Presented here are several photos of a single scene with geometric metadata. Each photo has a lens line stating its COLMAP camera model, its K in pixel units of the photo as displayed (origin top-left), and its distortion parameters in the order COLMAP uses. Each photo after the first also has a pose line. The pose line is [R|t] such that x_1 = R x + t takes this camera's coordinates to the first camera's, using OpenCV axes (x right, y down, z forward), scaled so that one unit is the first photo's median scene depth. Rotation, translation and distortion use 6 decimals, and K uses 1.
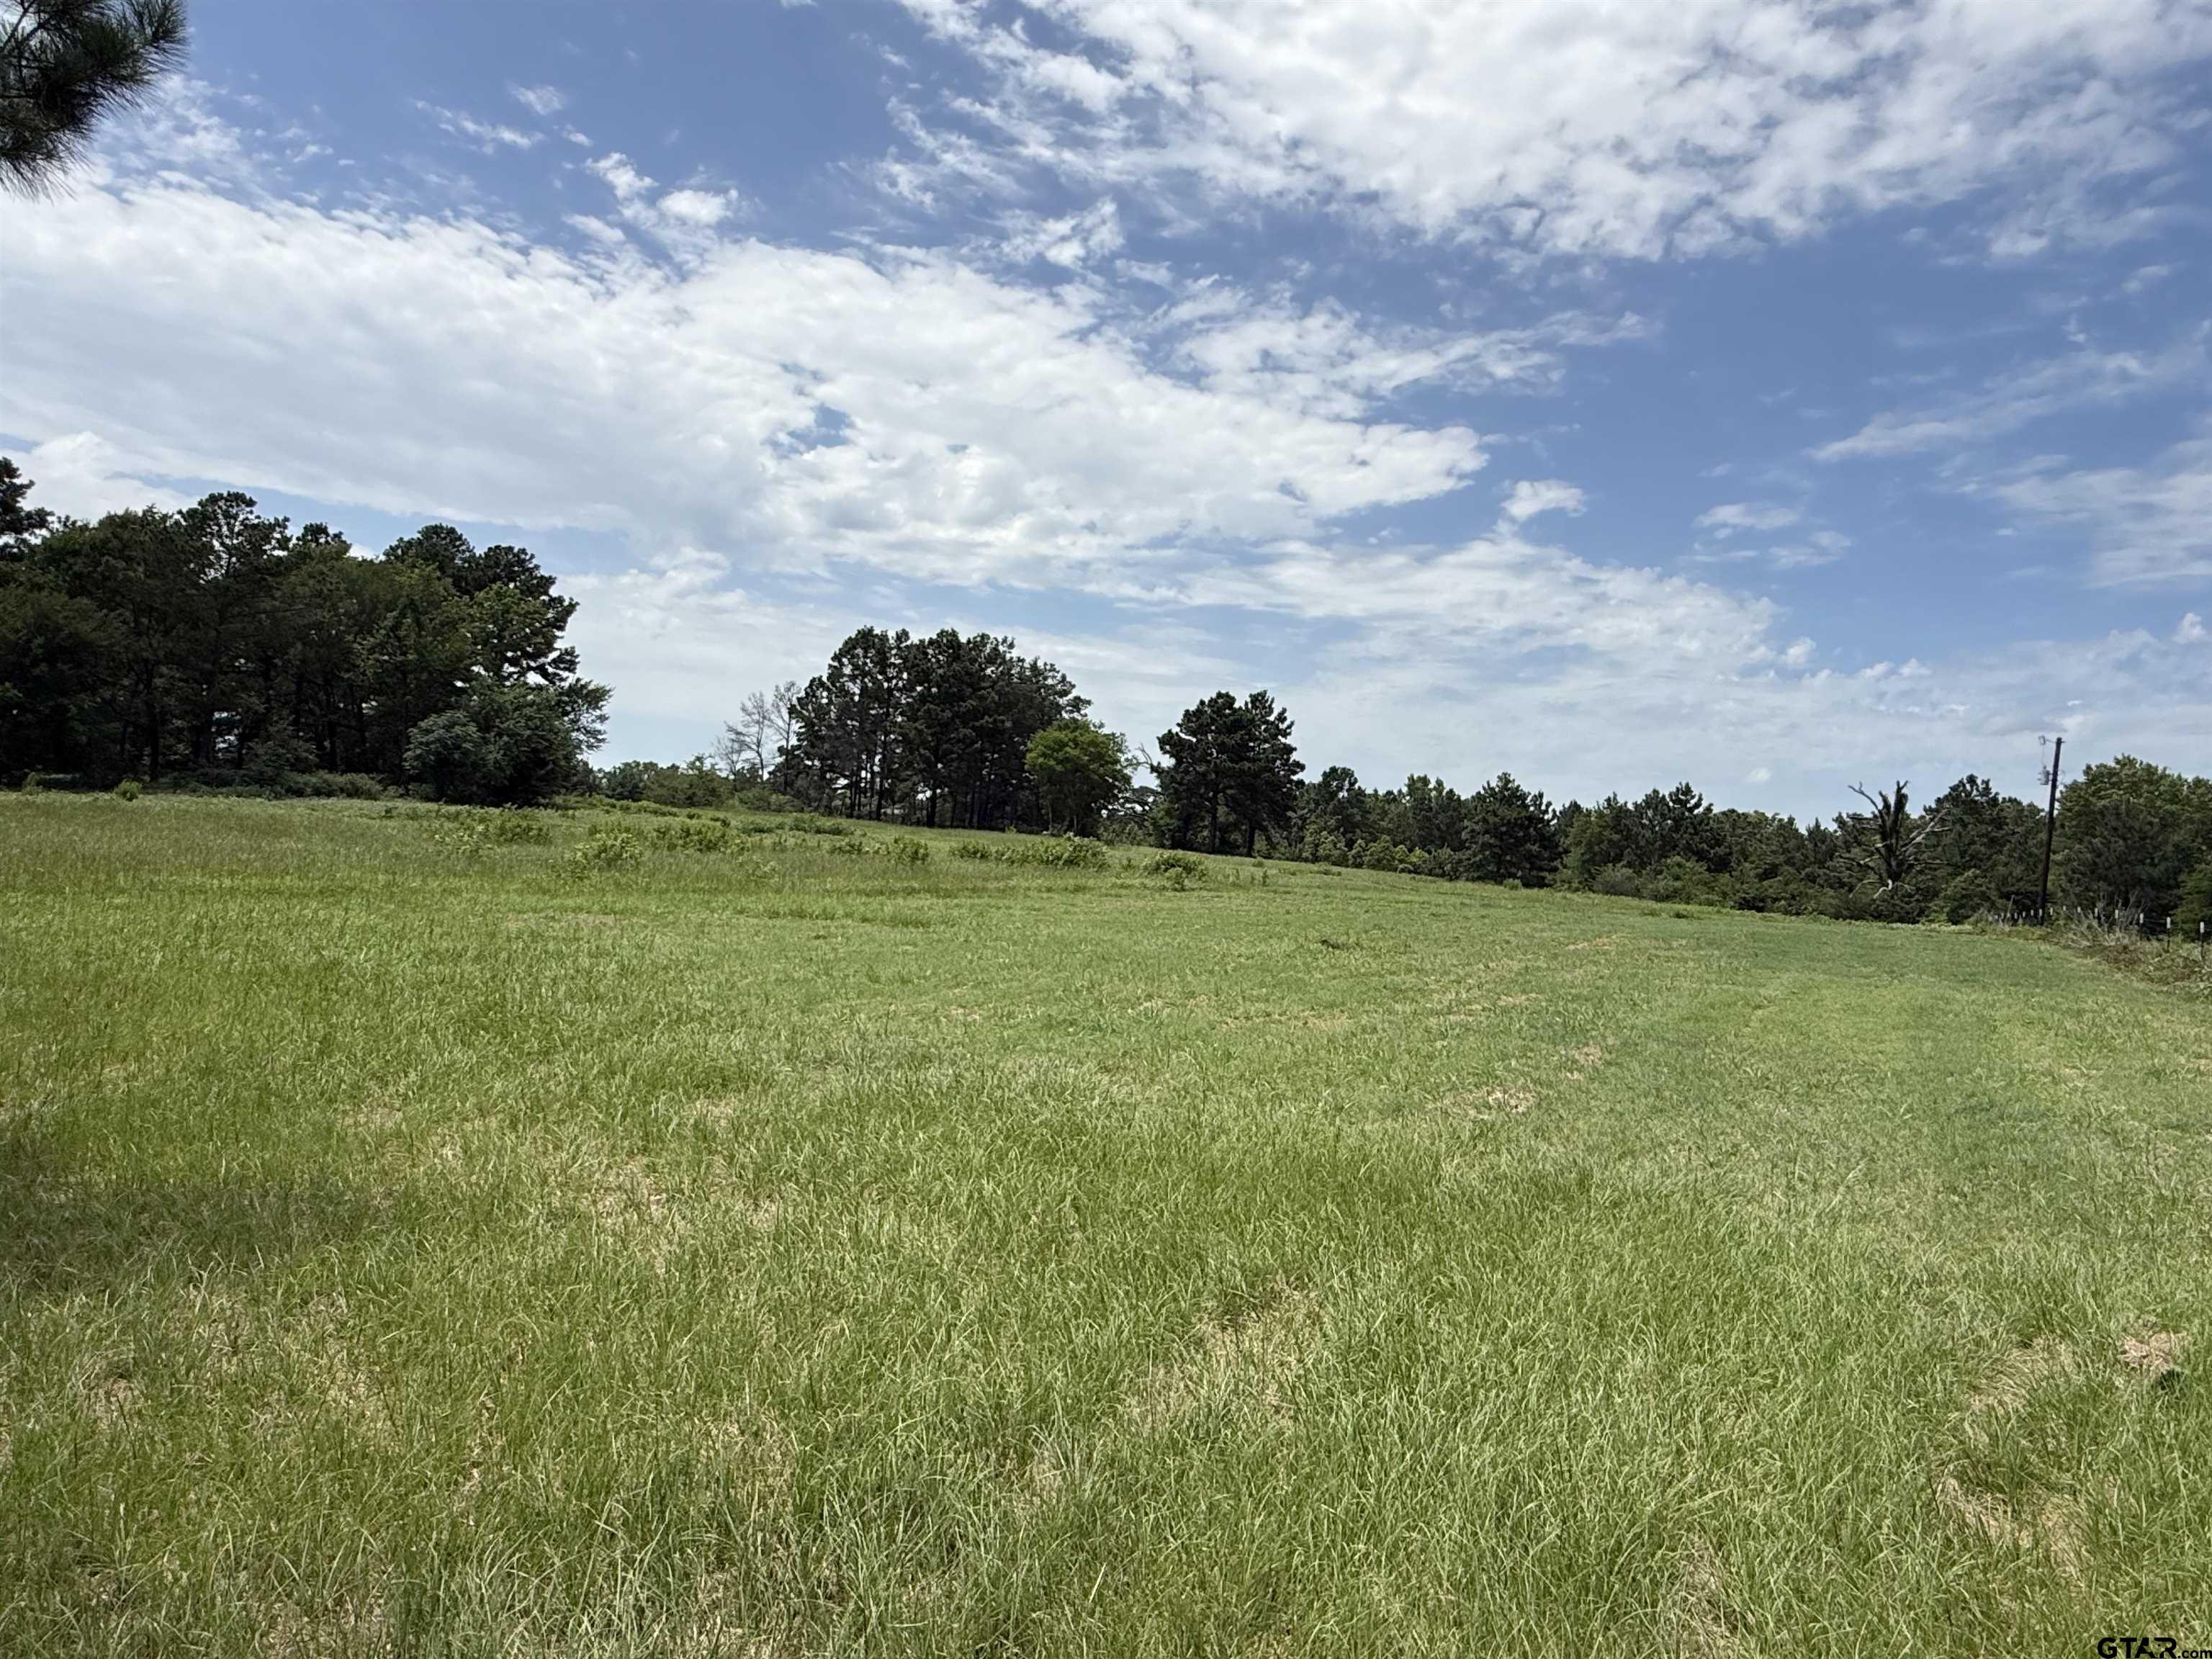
lens RADIAL K [[1367.6, 0, 1099.8], [0, 1367.6, 806.6], [0, 0, 1]] dist [0.002484, -0.000889]
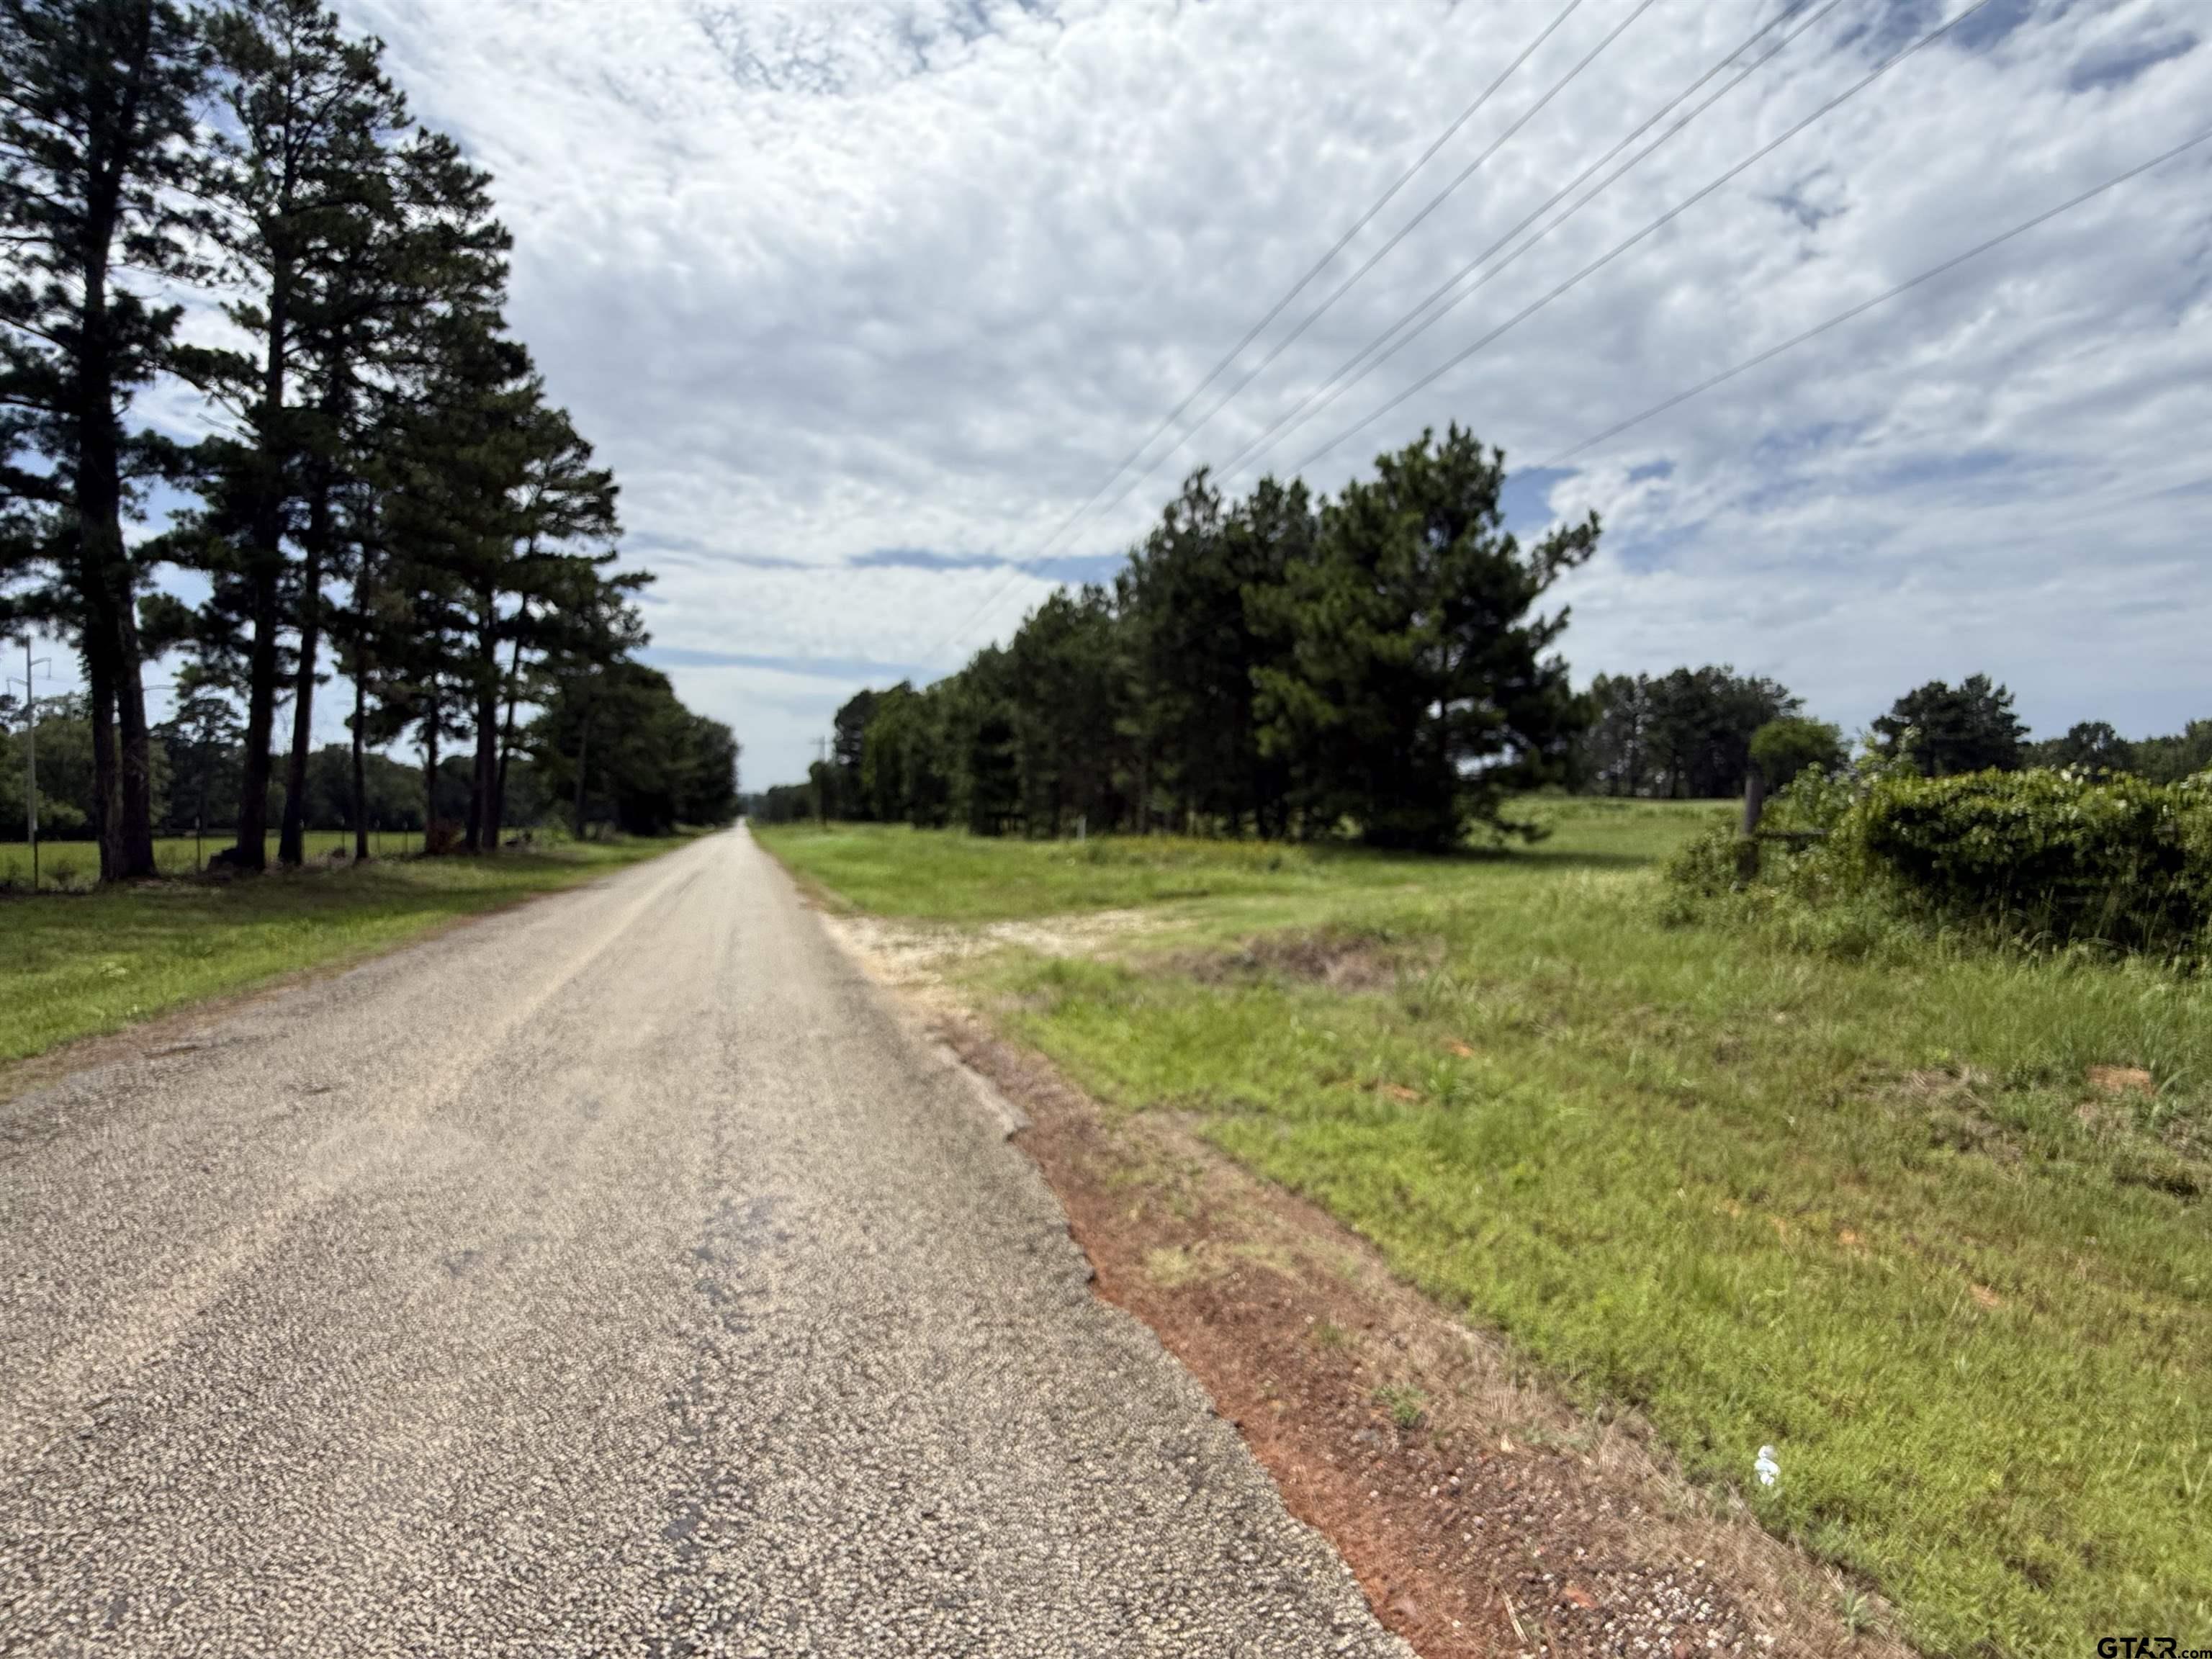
lens RADIAL K [[897.9, 0, 1088.8], [0, 897.9, 816.5], [0, 0, 1]] dist [0.006661, -0.000078]
pose [[0.775924, -0.063049, -0.627668, -0.006638], [0.071406, 0.997376, -0.011913, -0.002287], [0.626772, -0.035576, 0.778390, -0.297631]]
